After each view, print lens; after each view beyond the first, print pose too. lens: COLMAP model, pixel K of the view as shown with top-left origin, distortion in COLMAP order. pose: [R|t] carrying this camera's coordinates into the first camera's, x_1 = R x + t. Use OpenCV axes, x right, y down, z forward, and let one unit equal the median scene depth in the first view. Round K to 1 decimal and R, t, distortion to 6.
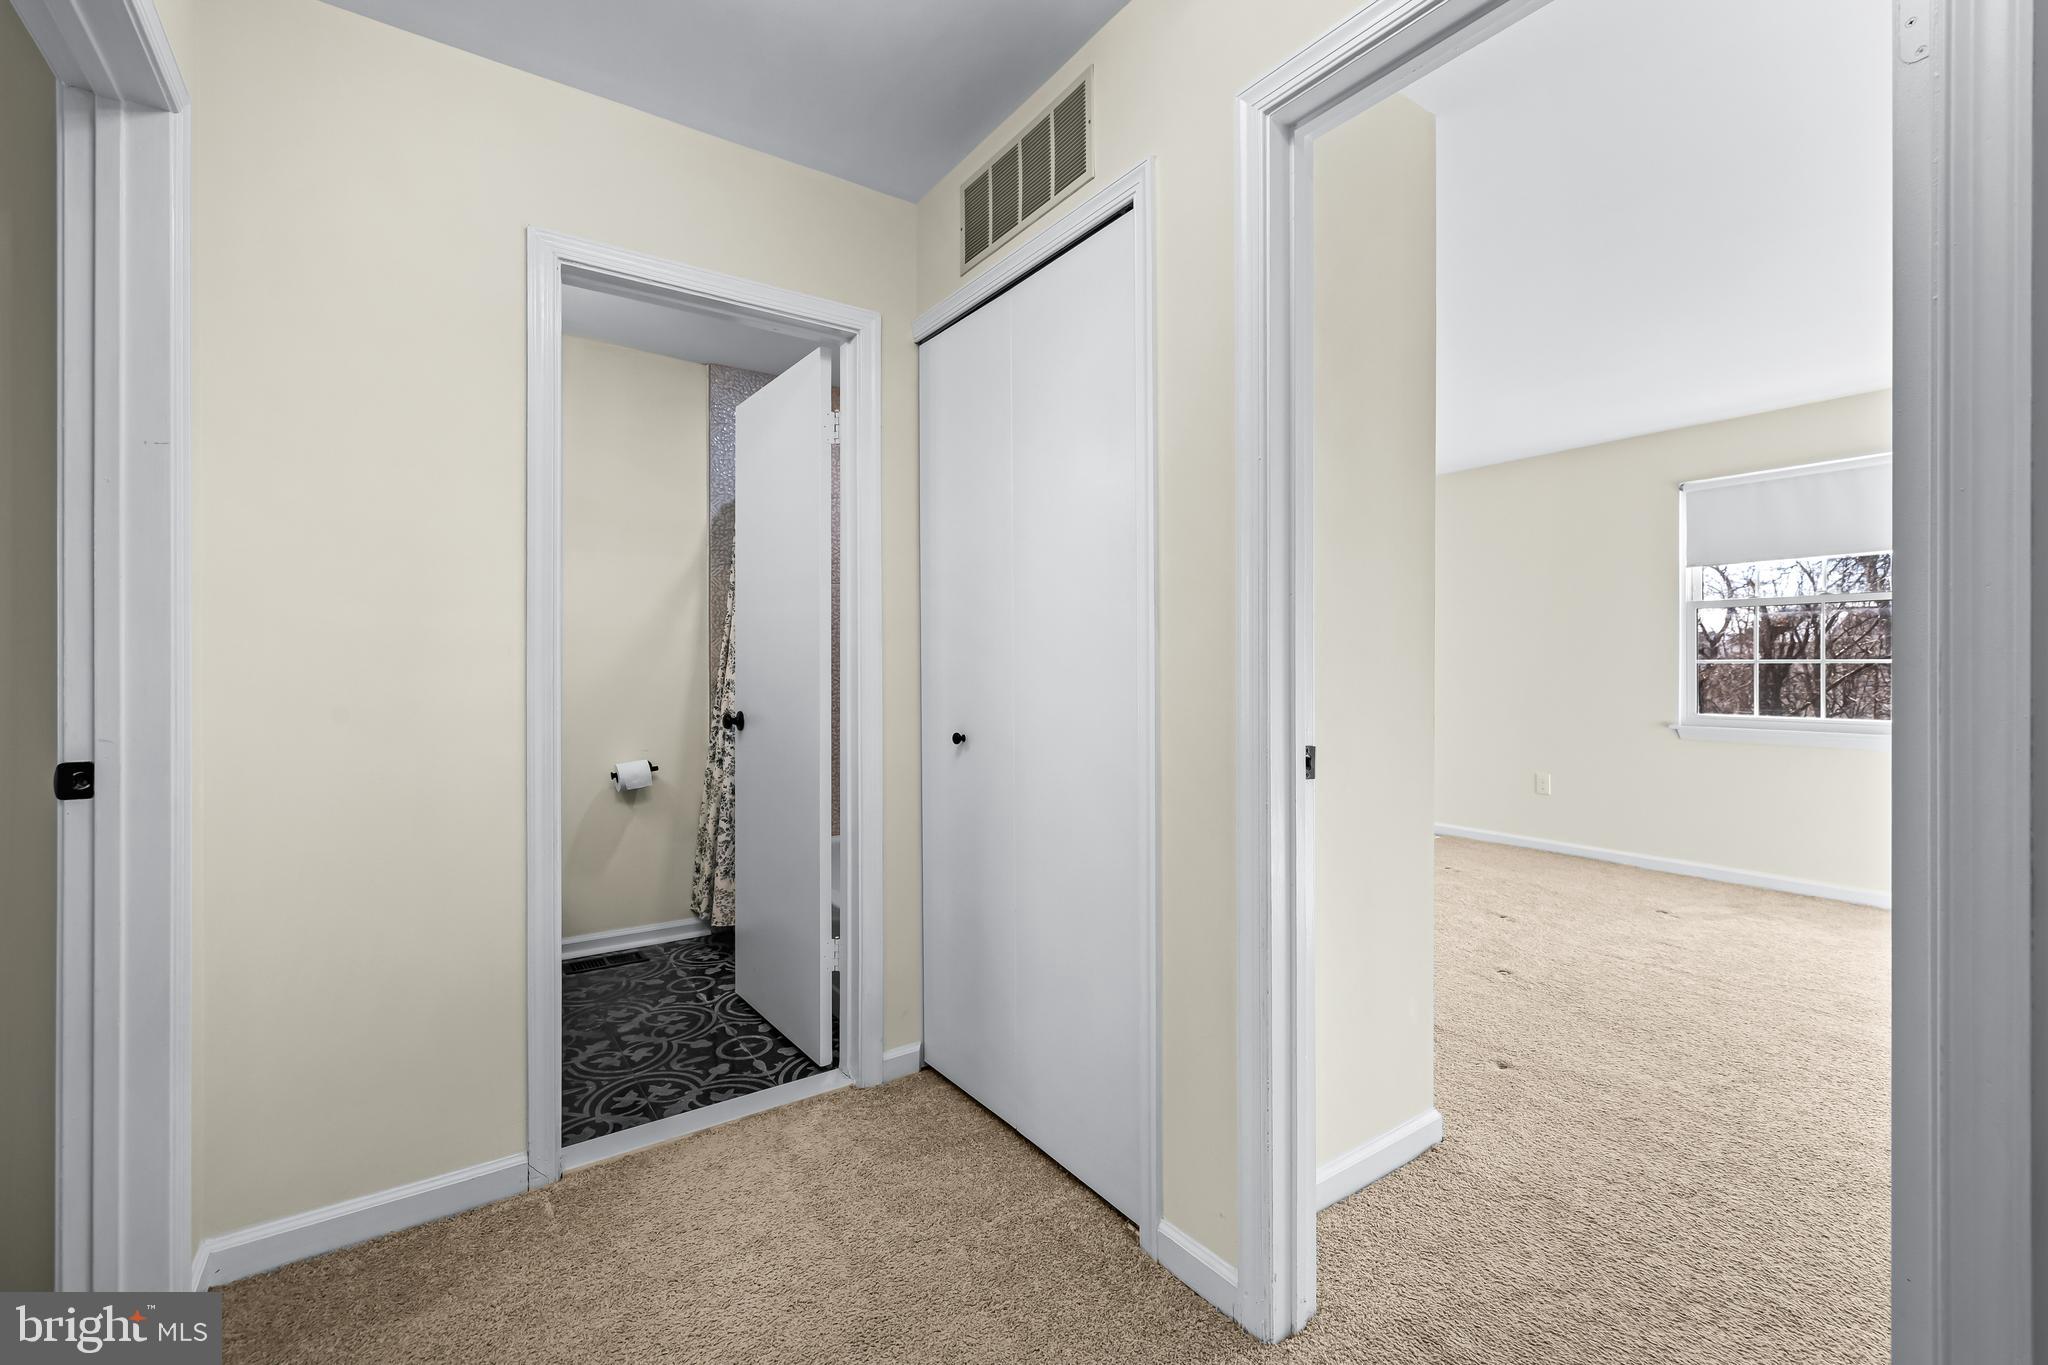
lens RADIAL K [[868.0, 0, 1021.7], [0, 868.0, 671.2], [0, 0, 1]] dist [0.001719, 0.000185]
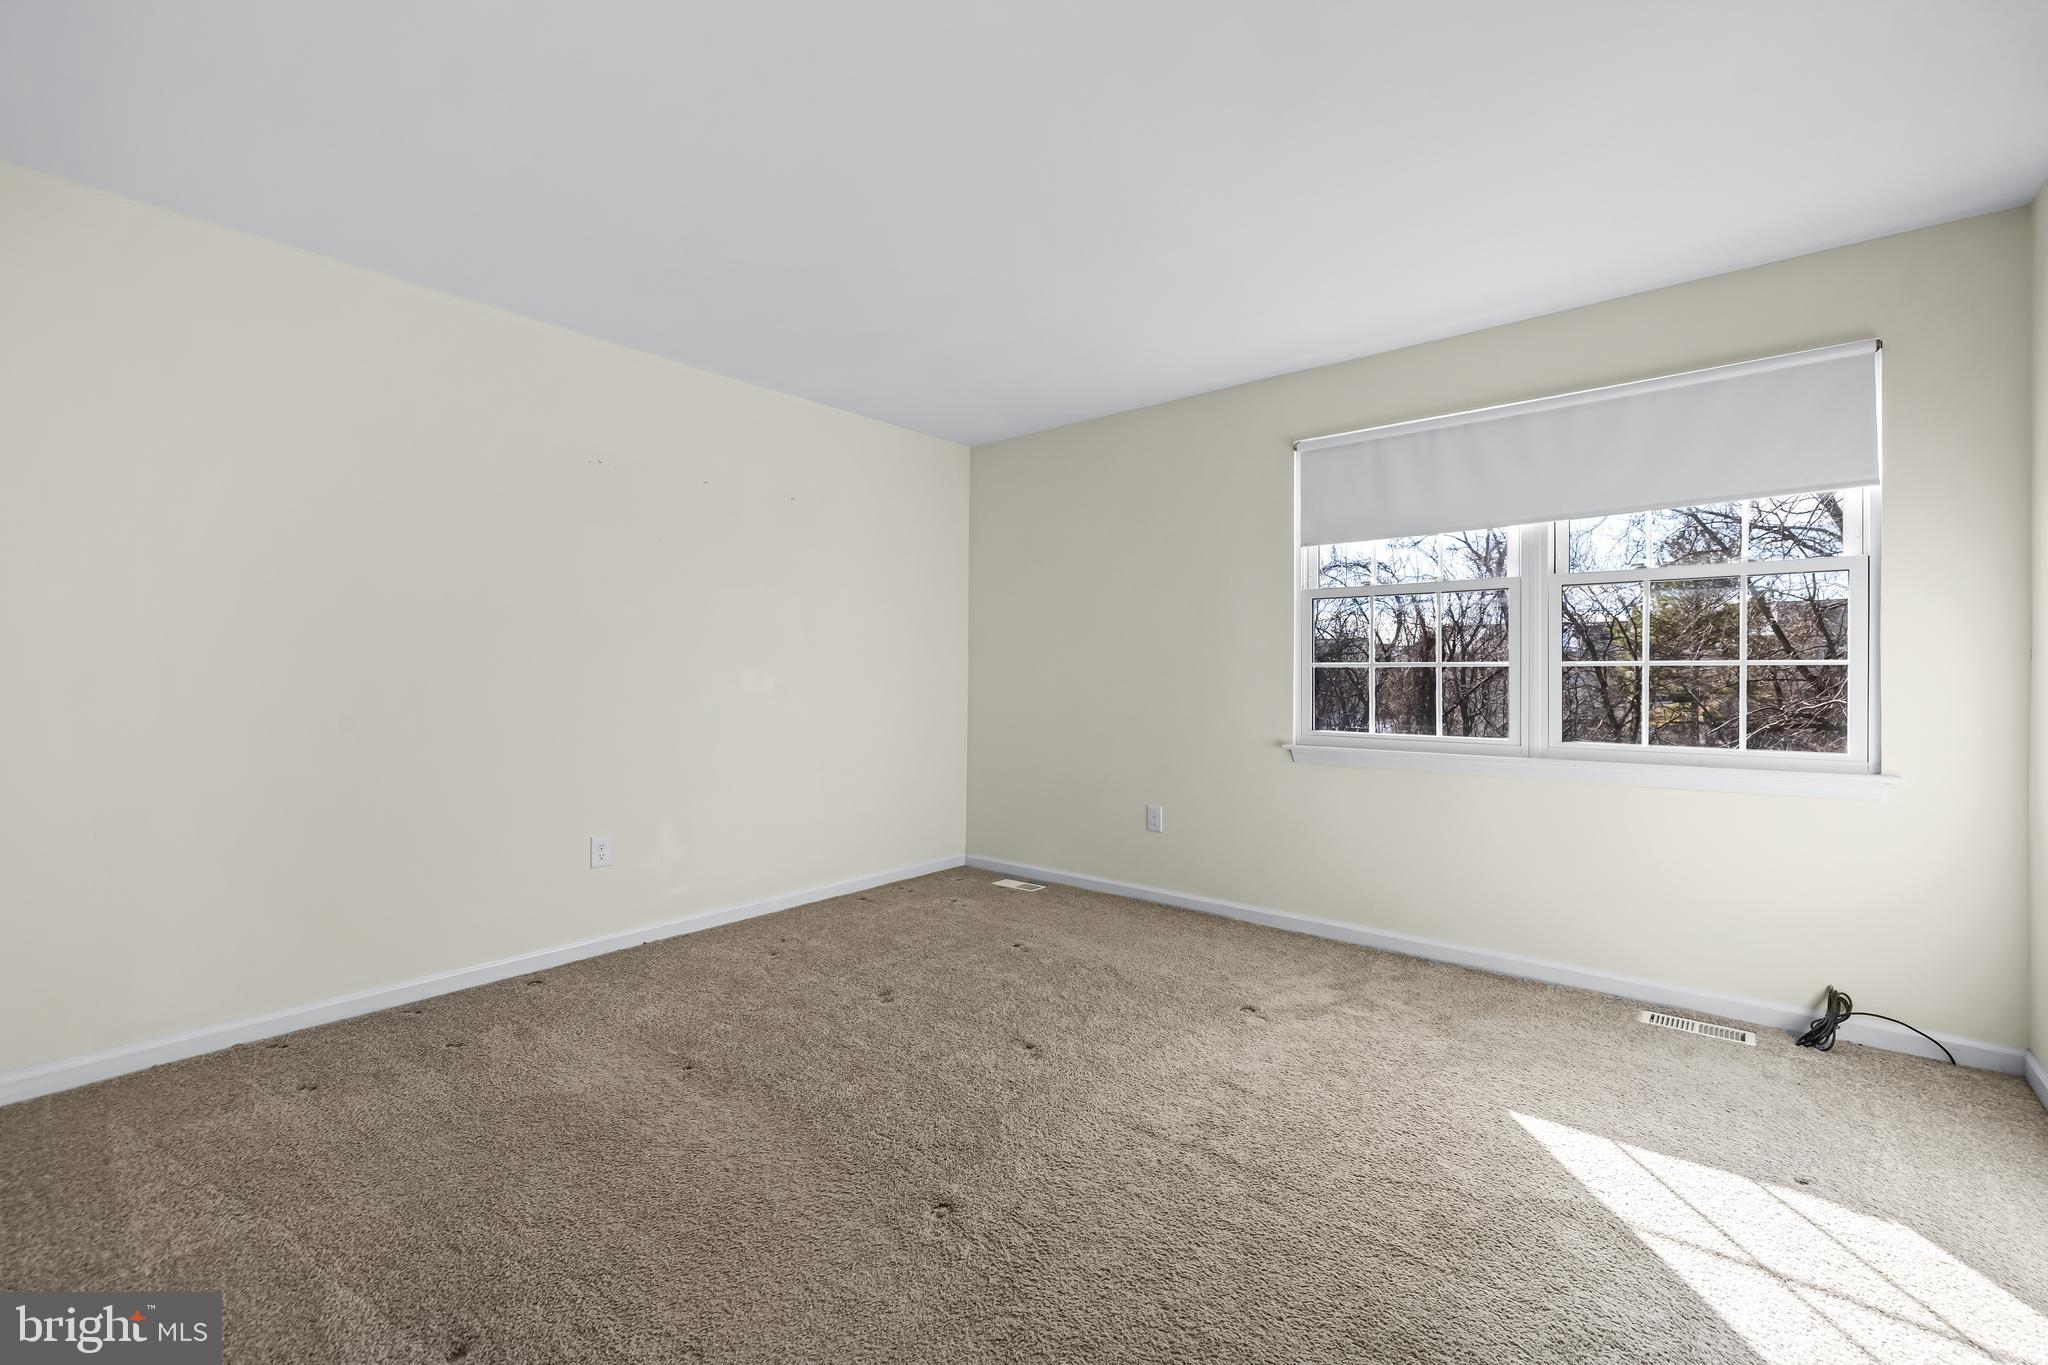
lens RADIAL K [[868.0, 0, 1025.1], [0, 868.0, 683.6], [0, 0, 1]] dist [0.001719, 0.000185]
pose [[0.963743, -0.004341, 0.266796, 0.306768], [0.003068, 0.999982, 0.005190, 0.001434], [-0.266813, -0.004183, 0.963739, 0.297325]]
